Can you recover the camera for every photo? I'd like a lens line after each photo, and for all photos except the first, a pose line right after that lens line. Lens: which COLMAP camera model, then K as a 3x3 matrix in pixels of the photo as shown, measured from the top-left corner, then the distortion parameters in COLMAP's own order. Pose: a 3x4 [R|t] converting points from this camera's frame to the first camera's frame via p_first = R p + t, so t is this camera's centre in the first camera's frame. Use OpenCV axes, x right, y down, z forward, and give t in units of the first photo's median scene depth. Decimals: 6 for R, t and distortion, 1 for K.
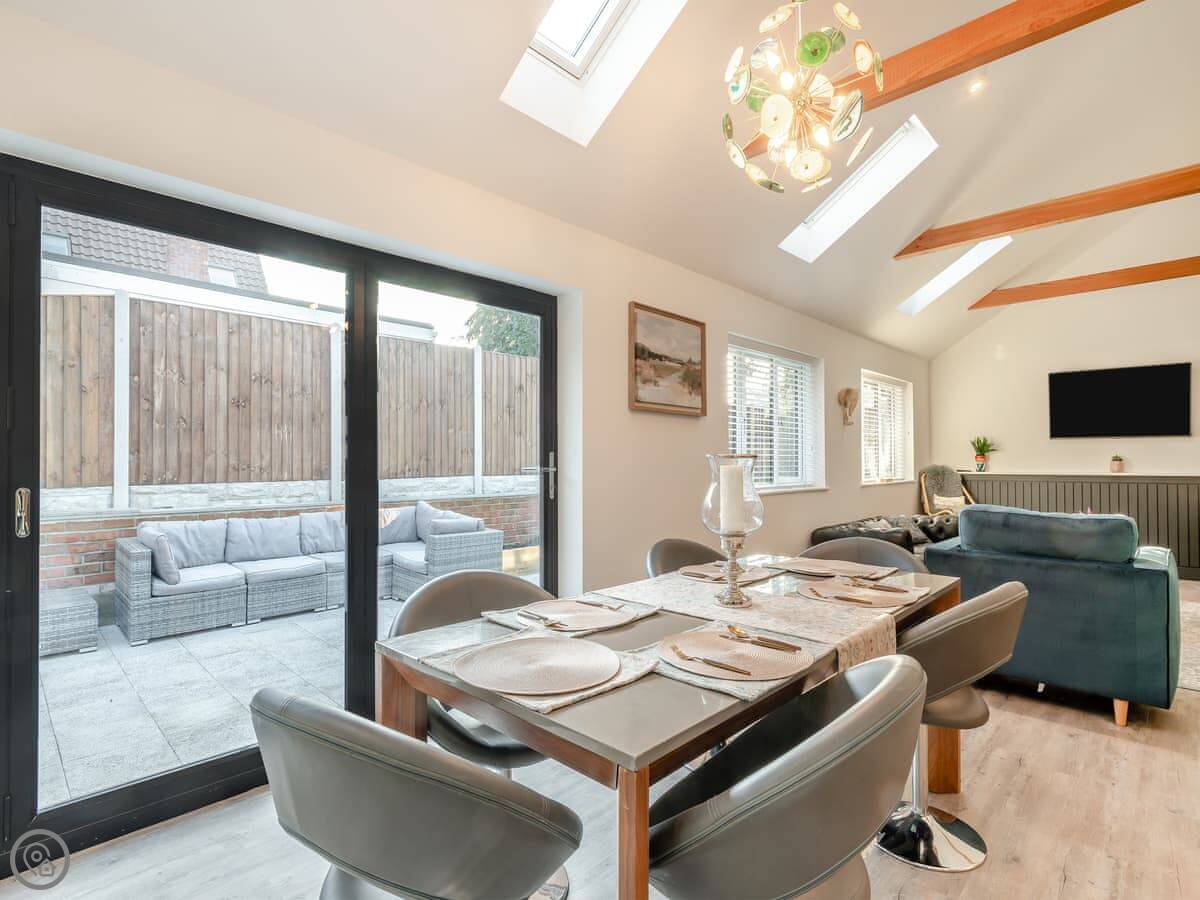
lens RADIAL K [[605.6, 0, 606.6], [0, 605.6, 454.8], [0, 0, 1]] dist [0.005869, 0.000203]
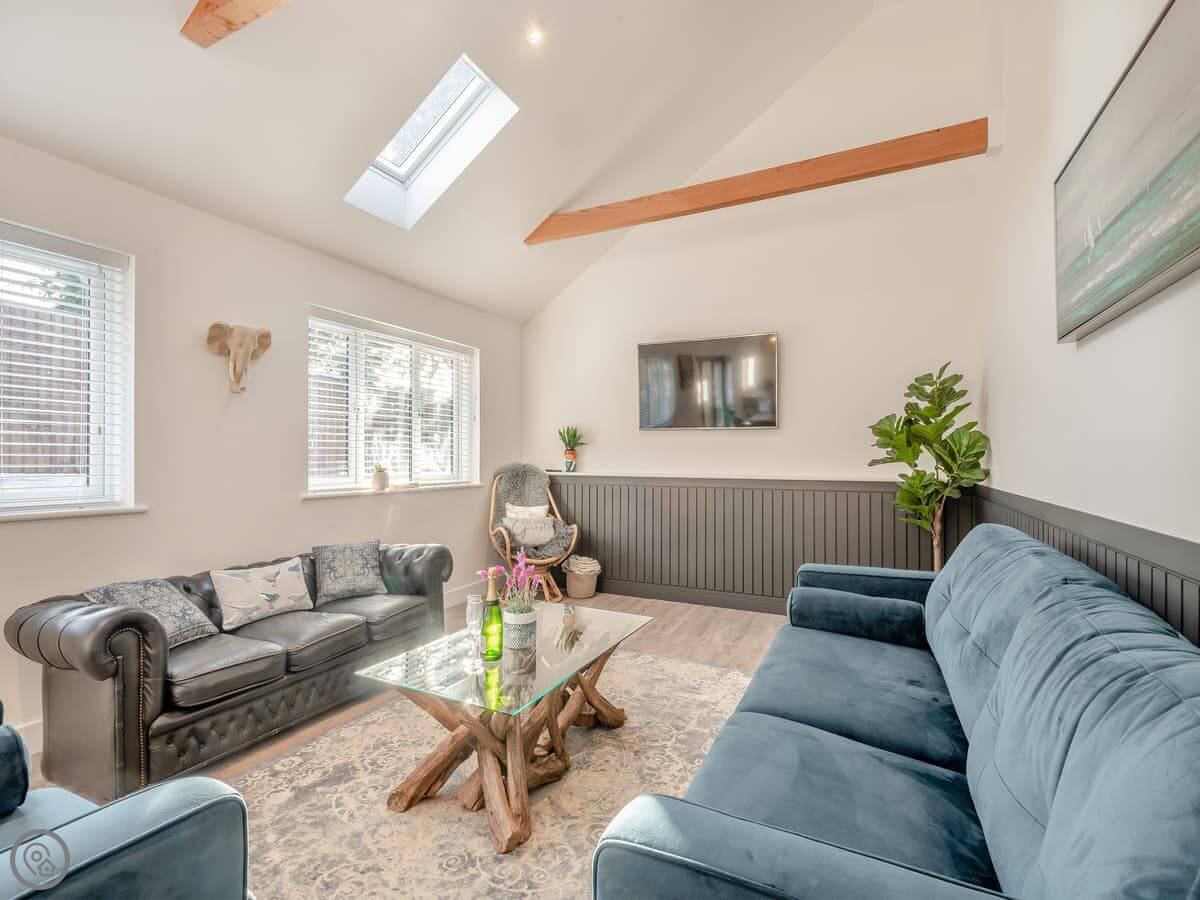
lens RADIAL K [[553.7, 0, 598.7], [0, 553.7, 454.3], [0, 0, 1]] dist [0.001385, 0.000025]
pose [[0.957344, 0.007935, 0.288843, 0.470296], [-0.008993, 0.999957, 0.002333, 0.003650], [-0.288812, -0.004831, 0.957374, 0.340327]]
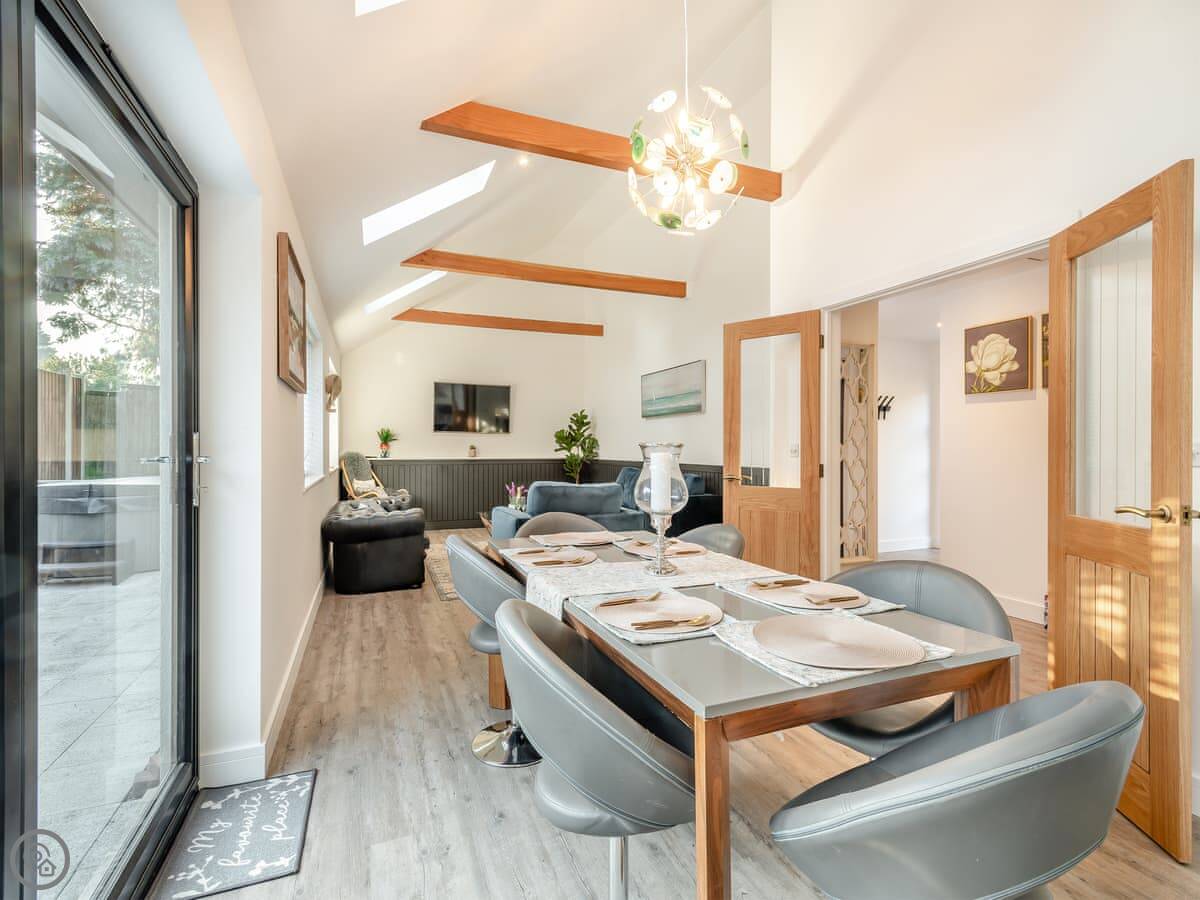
lens RADIAL K [[560.3, 0, 596.6], [0, 560.3, 450.6], [0, 0, 1]] dist [0.000120, 0.001201]
pose [[0.409429, -0.000278, 0.912342, -0.219058], [-0.011535, 0.999918, 0.005481, 0.003248], [-0.912269, -0.012769, 0.409393, 0.185561]]
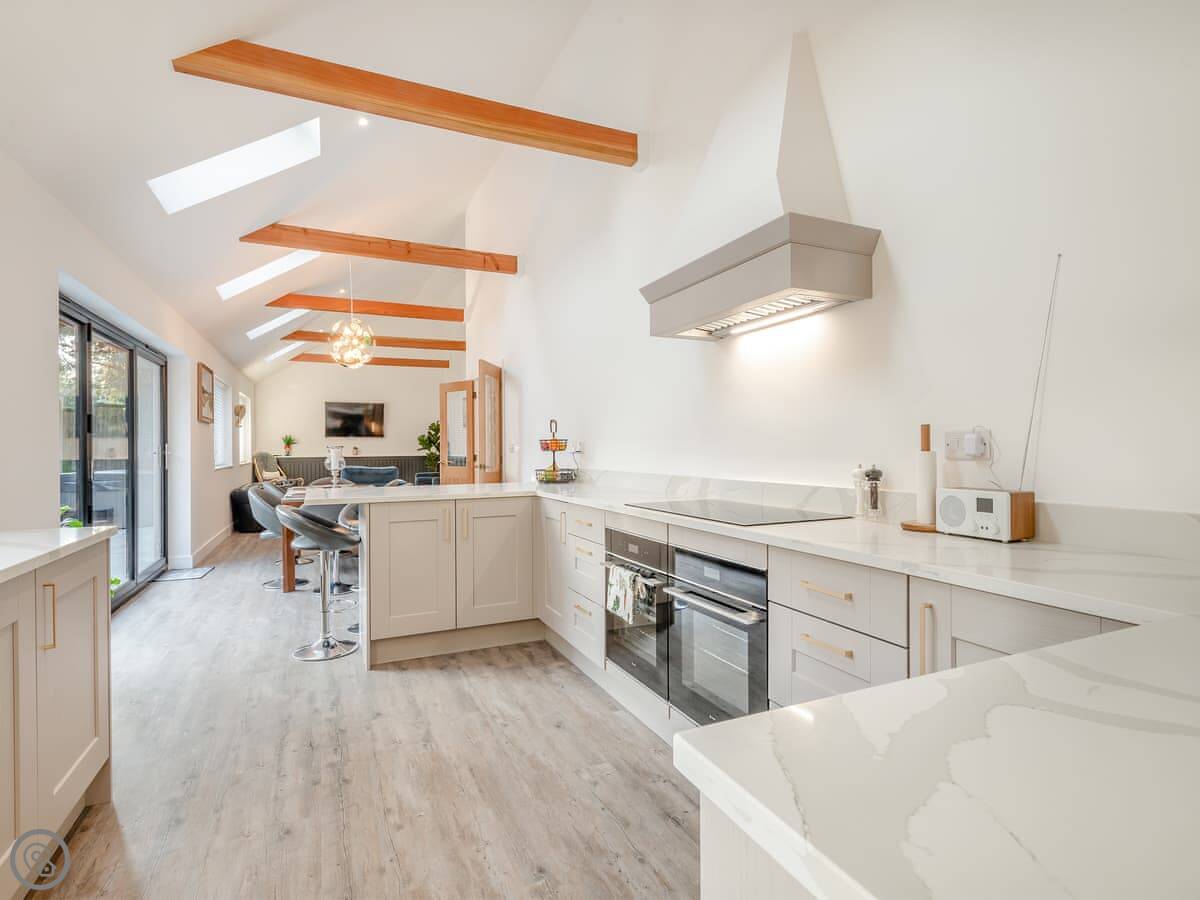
lens RADIAL K [[605.6, 0, 605.3], [0, 605.6, 447.6], [0, 0, 1]] dist [0.005869, 0.000203]
pose [[0.368023, 0.001500, 0.929816, -0.632596], [-0.003842, 0.999993, -0.000093, 0.001522], [-0.929809, -0.003538, 0.368026, -0.435189]]
